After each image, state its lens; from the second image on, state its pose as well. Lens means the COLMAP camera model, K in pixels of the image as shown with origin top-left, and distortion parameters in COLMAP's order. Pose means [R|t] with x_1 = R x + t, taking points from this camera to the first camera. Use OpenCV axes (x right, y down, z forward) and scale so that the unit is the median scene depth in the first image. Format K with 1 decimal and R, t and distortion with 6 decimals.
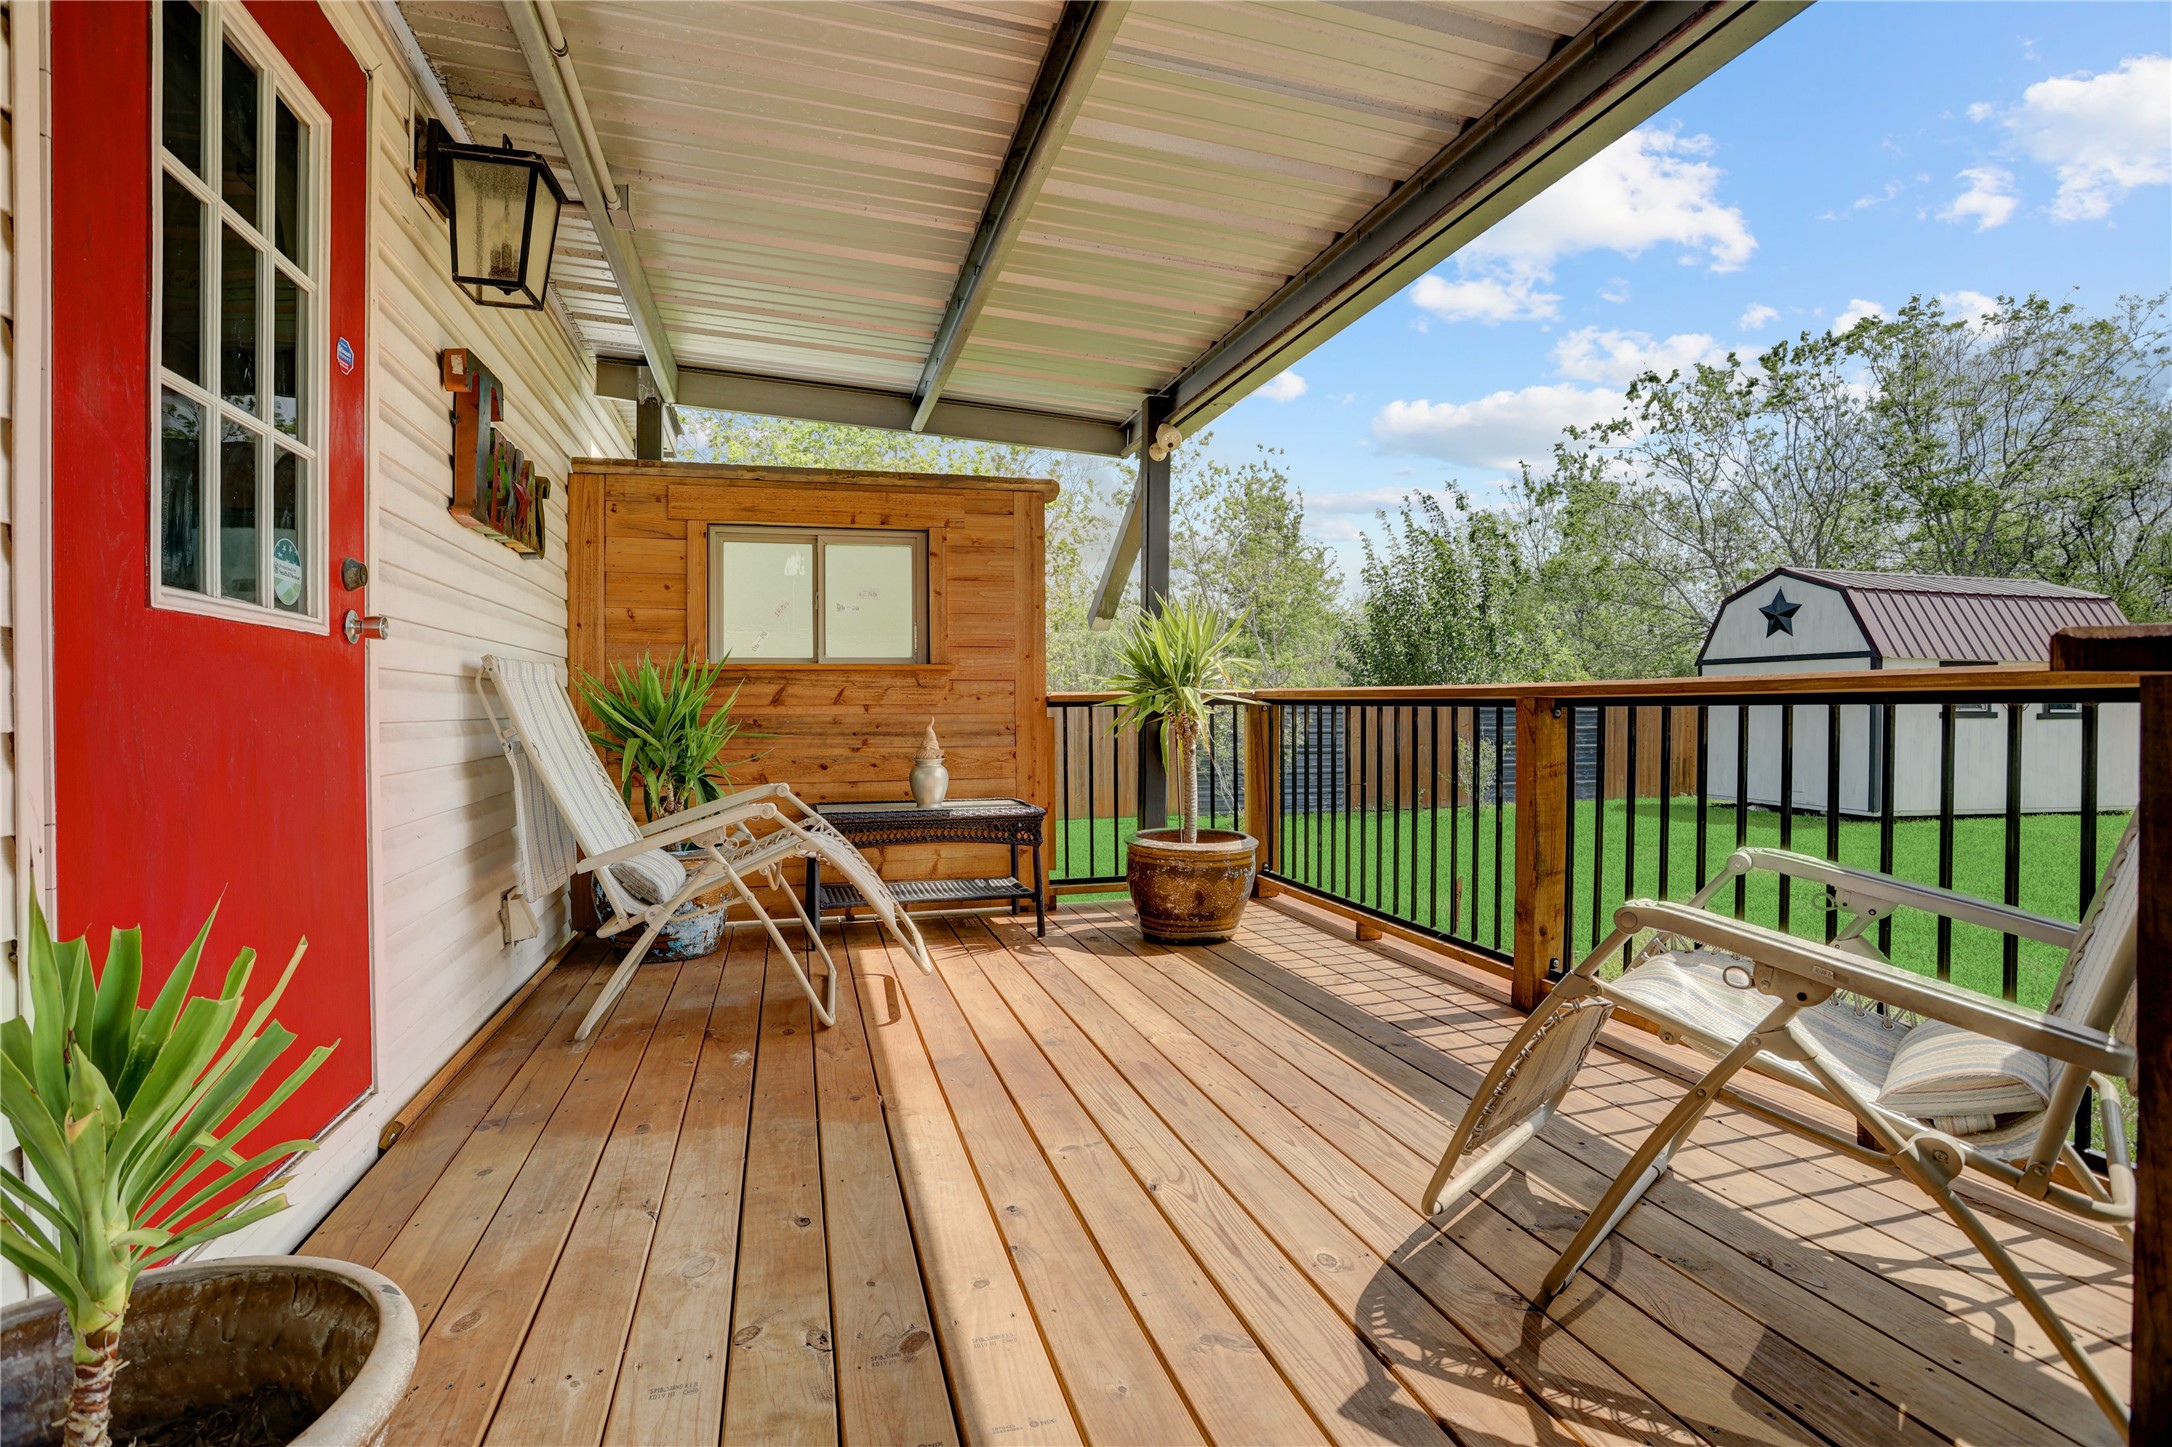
lens RADIAL K [[1039.2, 0, 1086.0], [0, 1039.2, 723.5], [0, 0, 1]] dist [-0.113825, -0.000061]
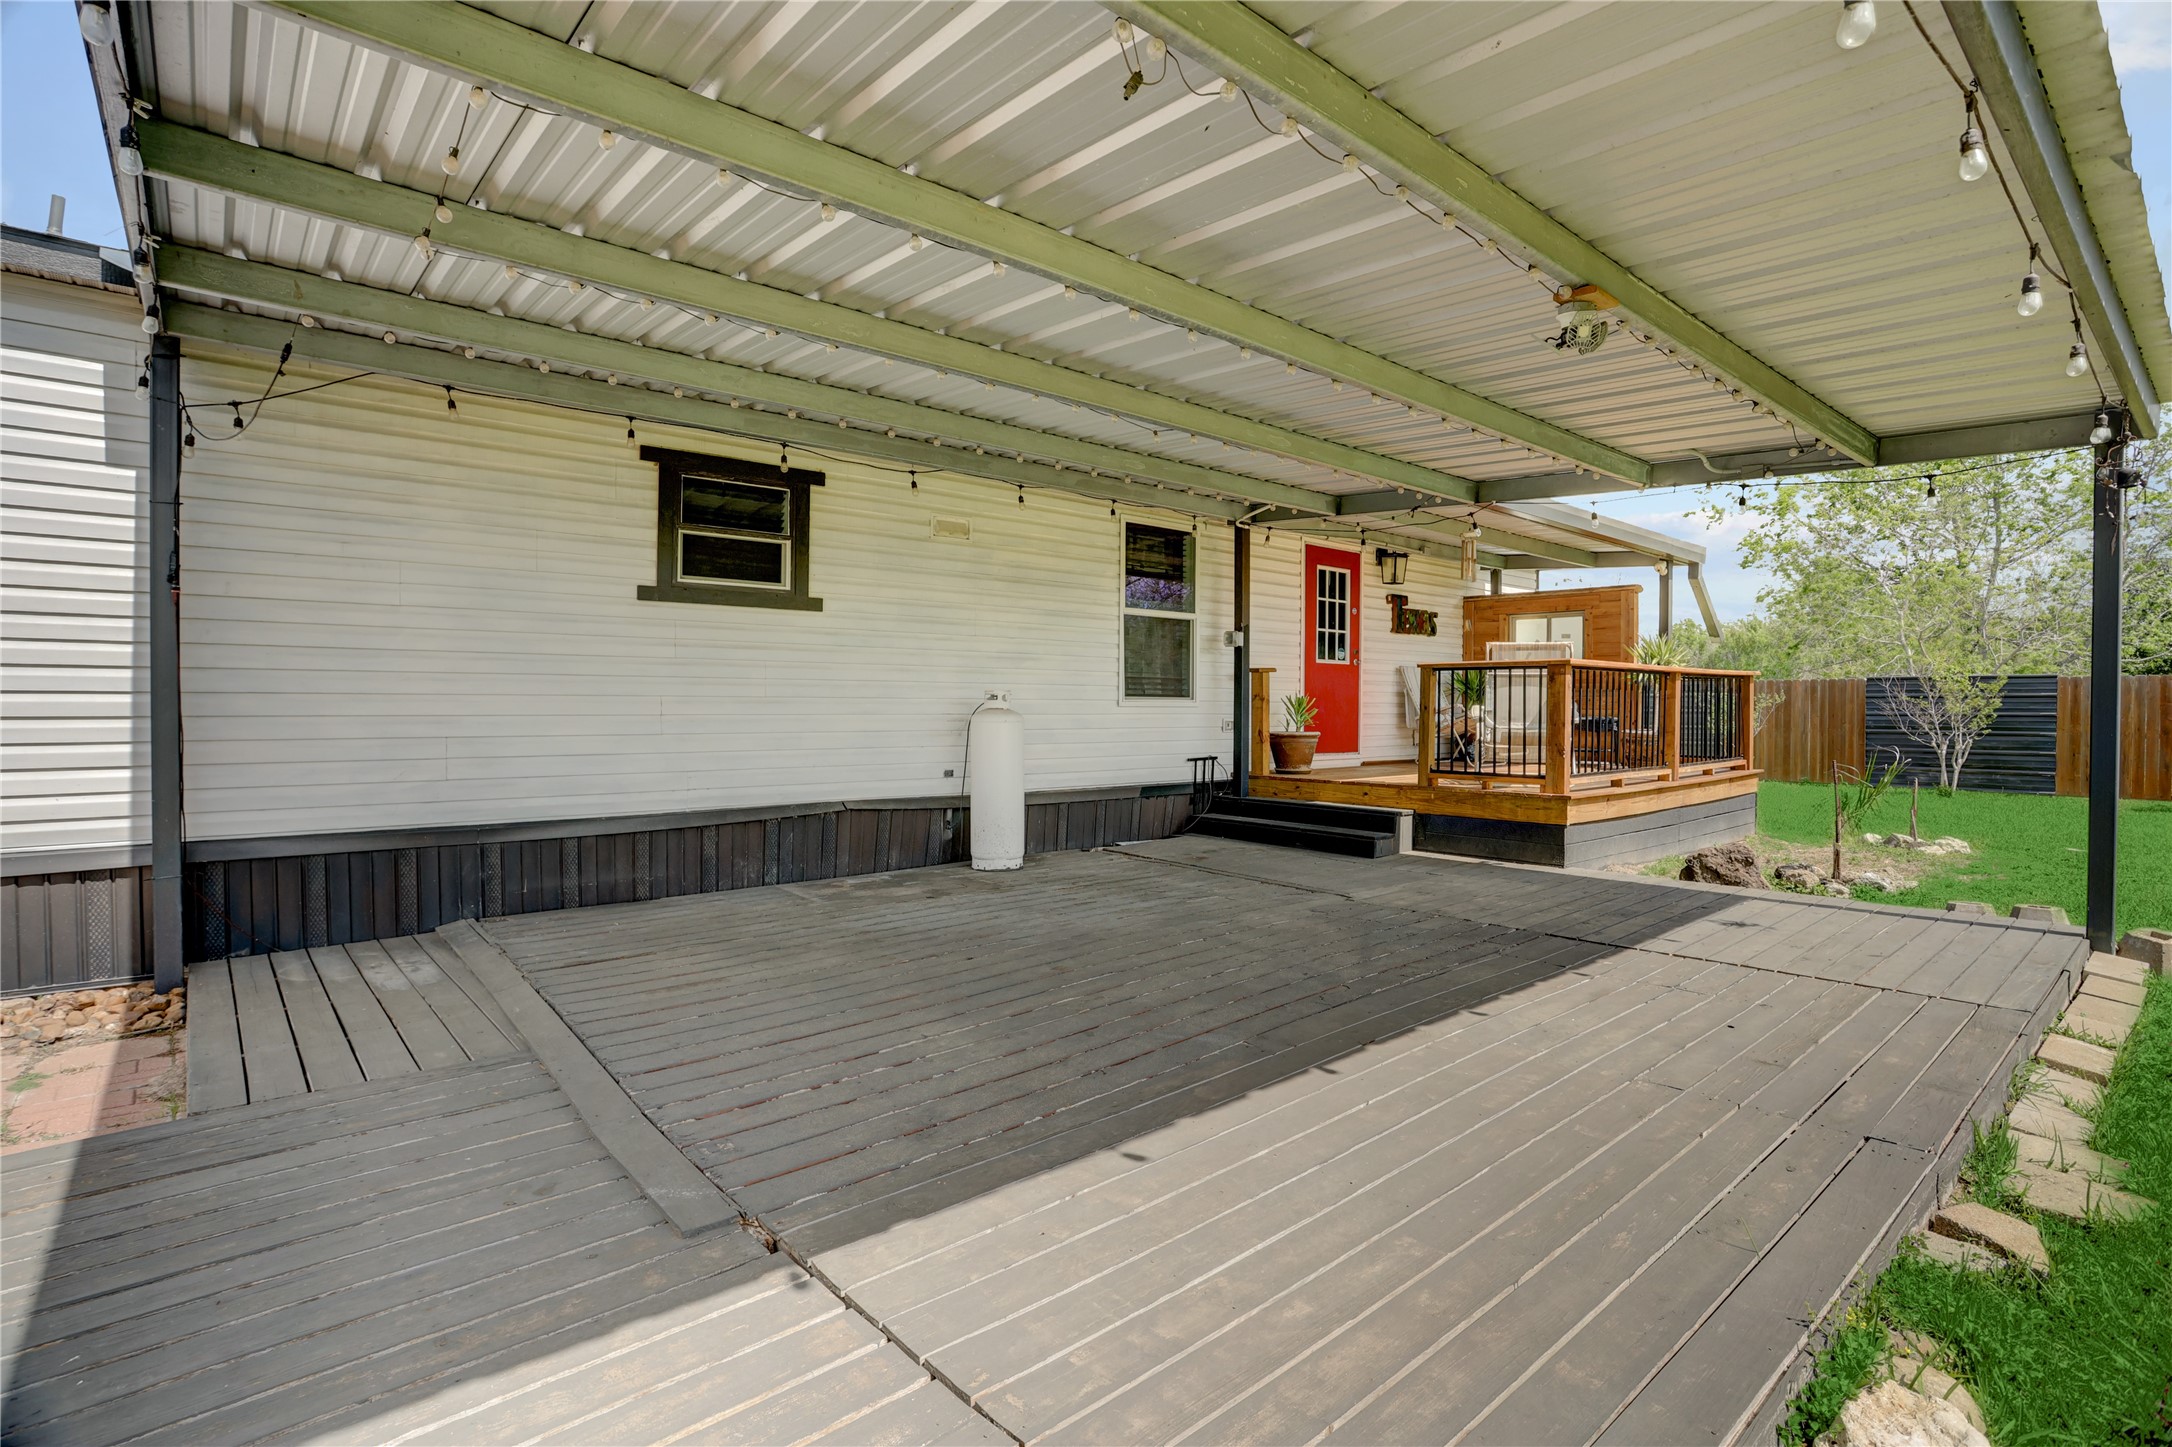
lens RADIAL K [[1039.2, 0, 1086.0], [0, 1039.2, 723.5], [0, 0, 1]] dist [-0.113825, -0.000061]
pose [[0.419952, 0.021326, -0.907296, 3.645147], [-0.018175, 0.999721, 0.015087, 0.171900], [0.907364, 0.010154, 0.420222, -2.642998]]
